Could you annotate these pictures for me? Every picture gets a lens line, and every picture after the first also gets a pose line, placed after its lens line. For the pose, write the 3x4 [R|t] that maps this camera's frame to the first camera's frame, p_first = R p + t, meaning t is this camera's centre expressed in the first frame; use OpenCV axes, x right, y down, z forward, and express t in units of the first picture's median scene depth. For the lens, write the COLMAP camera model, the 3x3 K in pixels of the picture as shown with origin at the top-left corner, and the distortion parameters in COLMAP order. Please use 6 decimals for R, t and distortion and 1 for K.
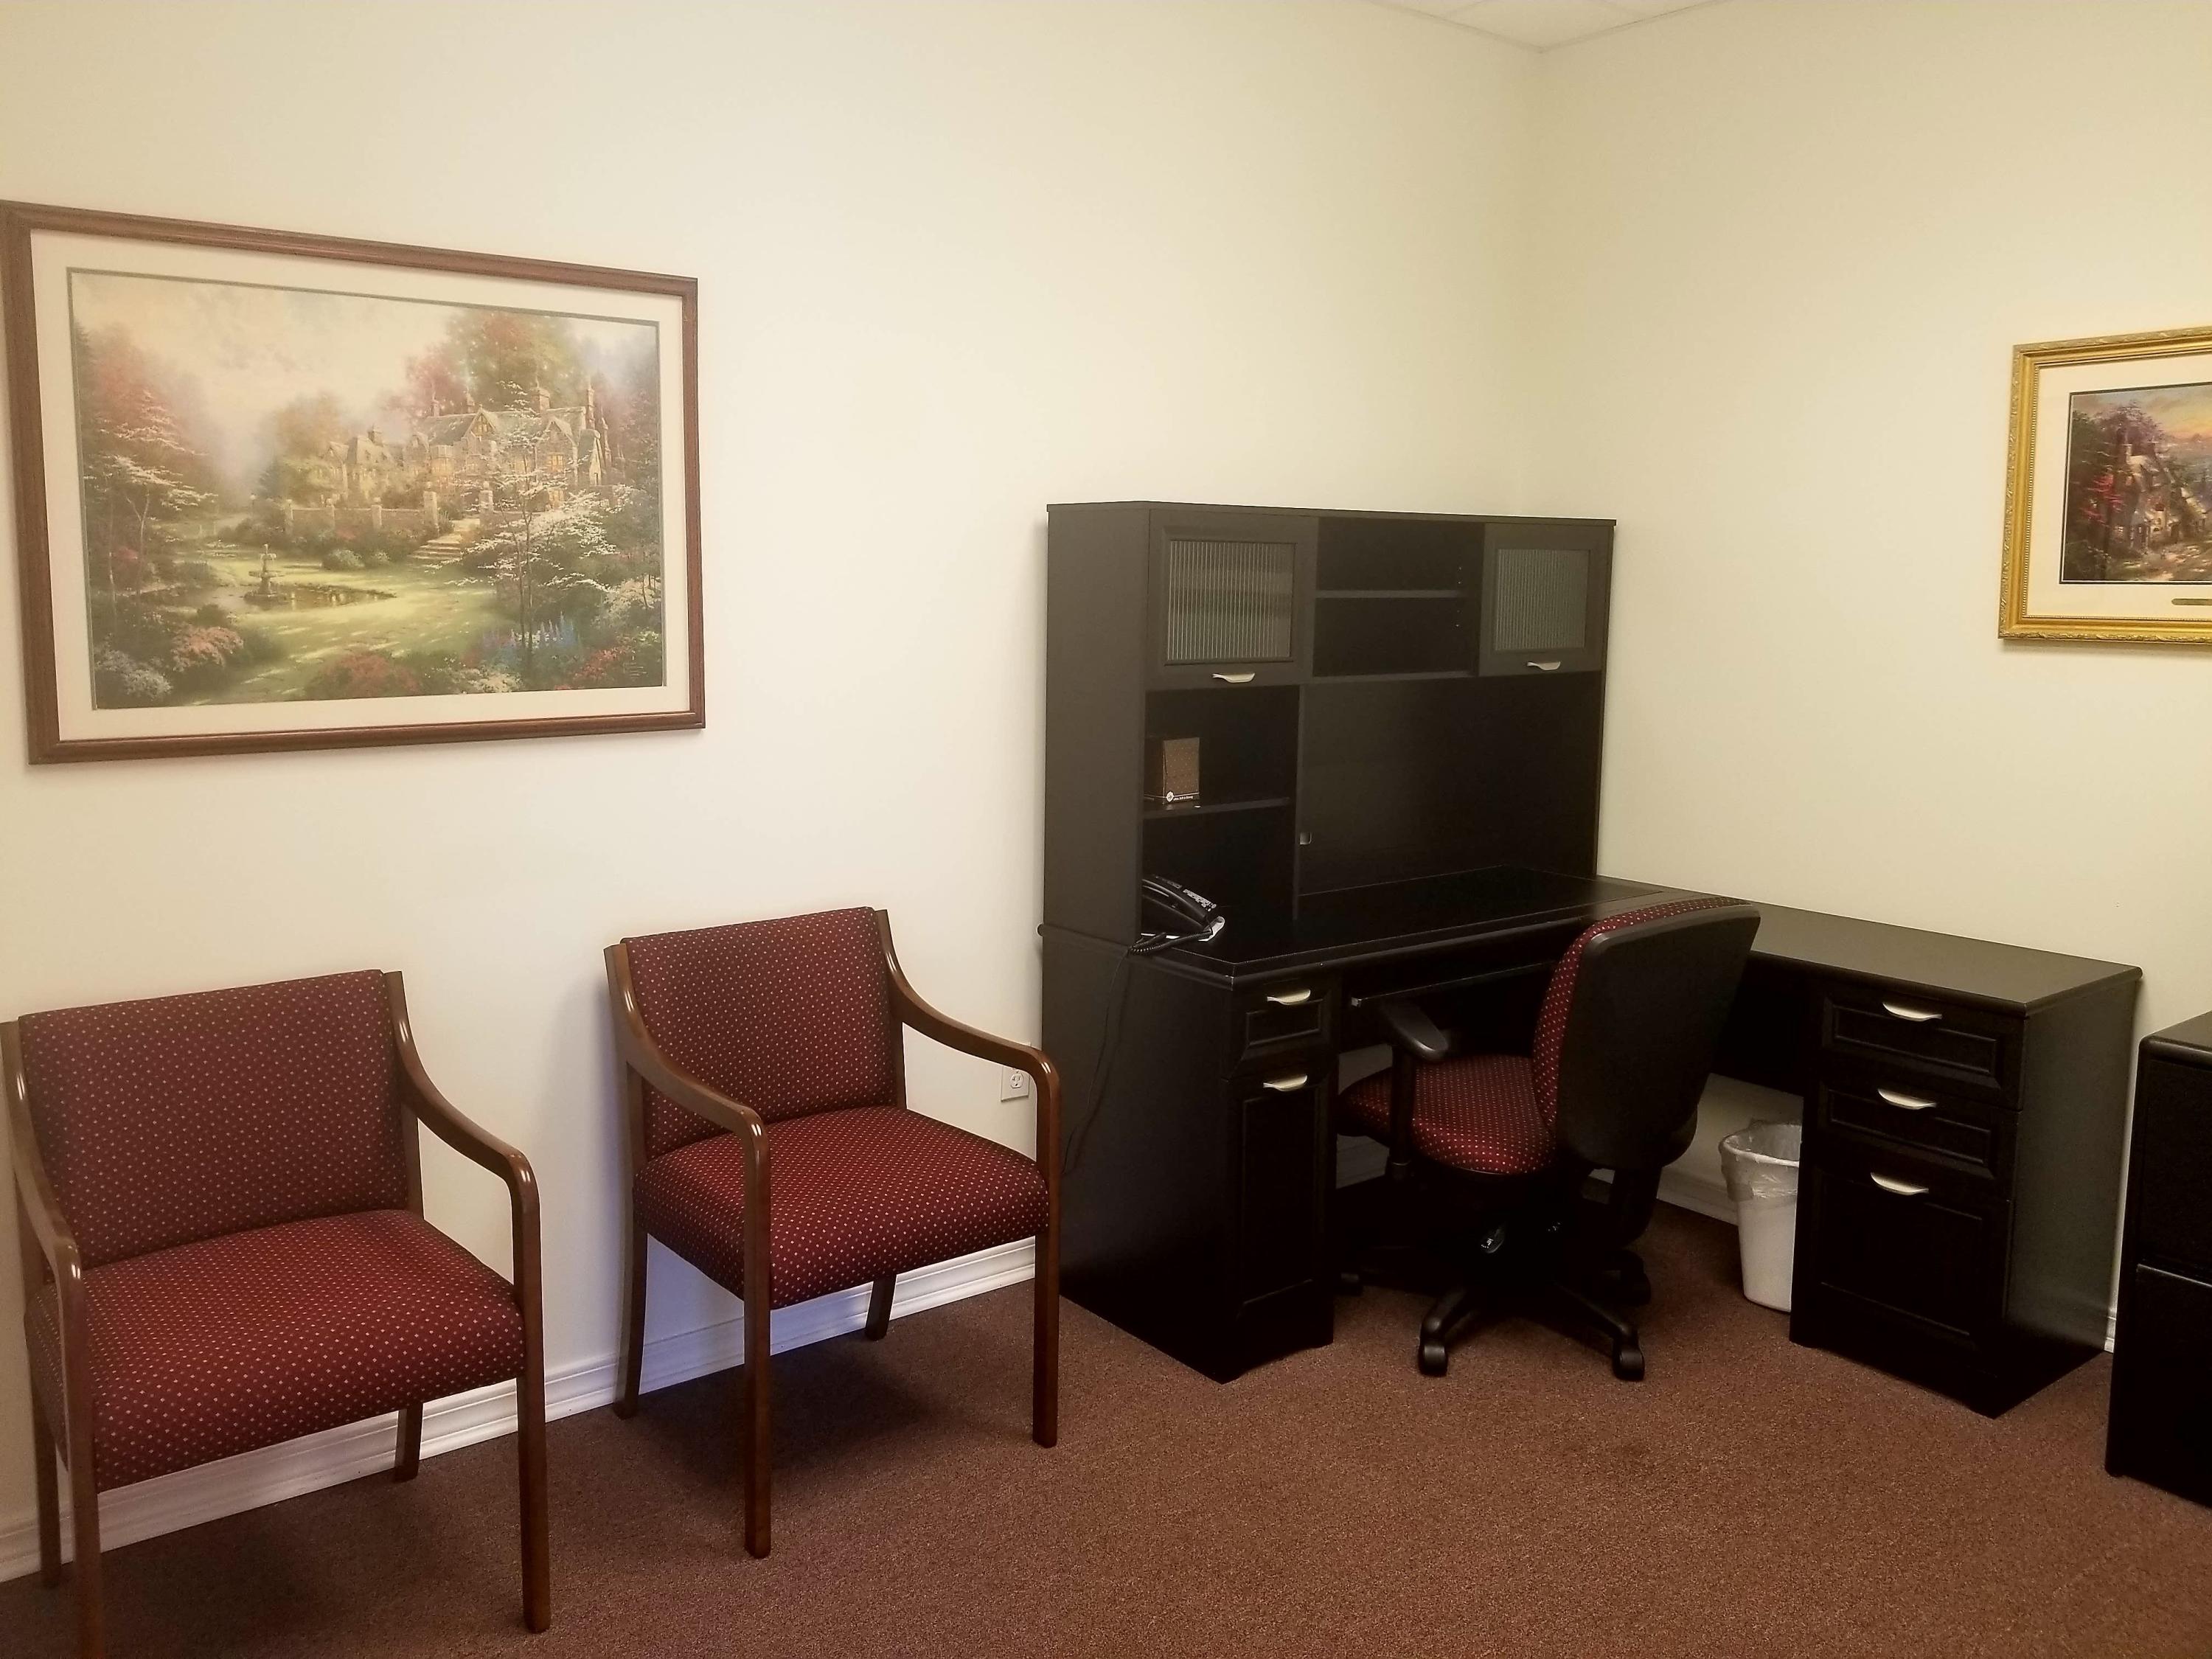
lens RADIAL K [[1730.7, 0, 1044.6], [0, 1730.7, 792.0], [0, 0, 1]] dist [0.100753, -0.238696]
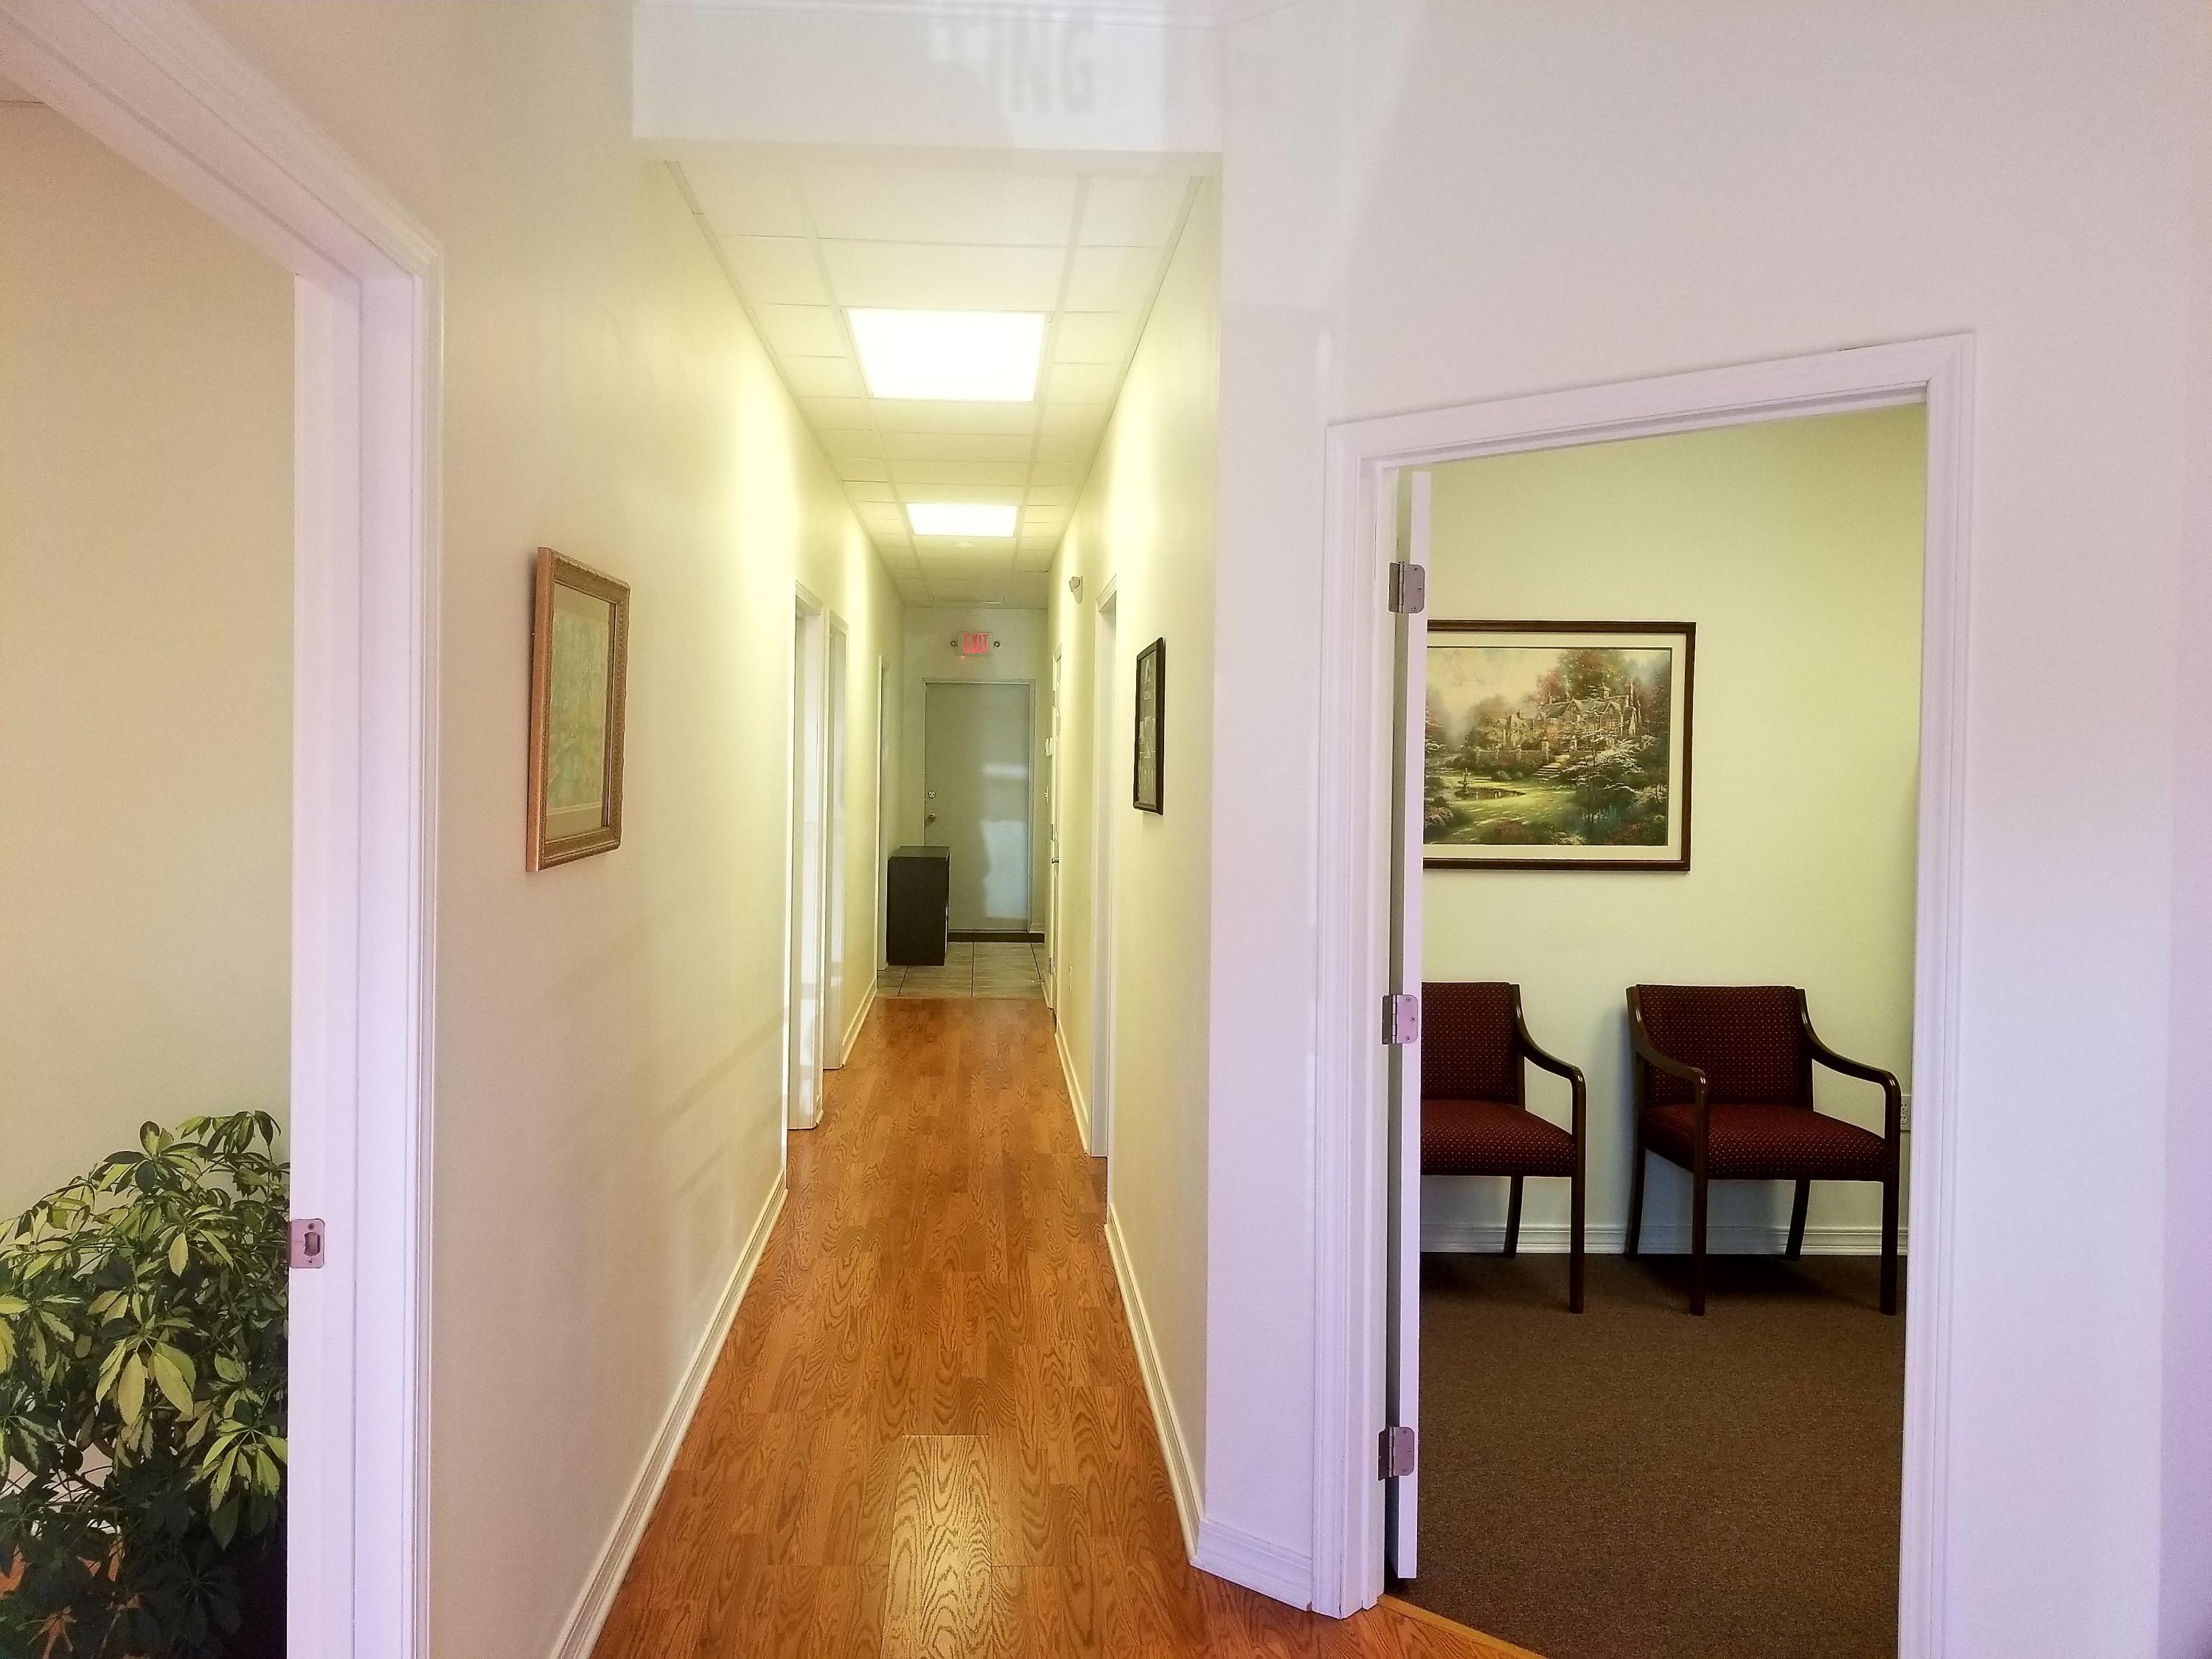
lens RADIAL K [[1730.7, 0, 1044.6], [0, 1730.7, 792.0], [0, 0, 1]] dist [0.100753, -0.238696]
pose [[0.832207, 0.010341, -0.554368, 0.262150], [-0.076139, 0.992486, -0.095784, 0.113072], [0.549212, 0.121921, 0.826741, -0.906124]]
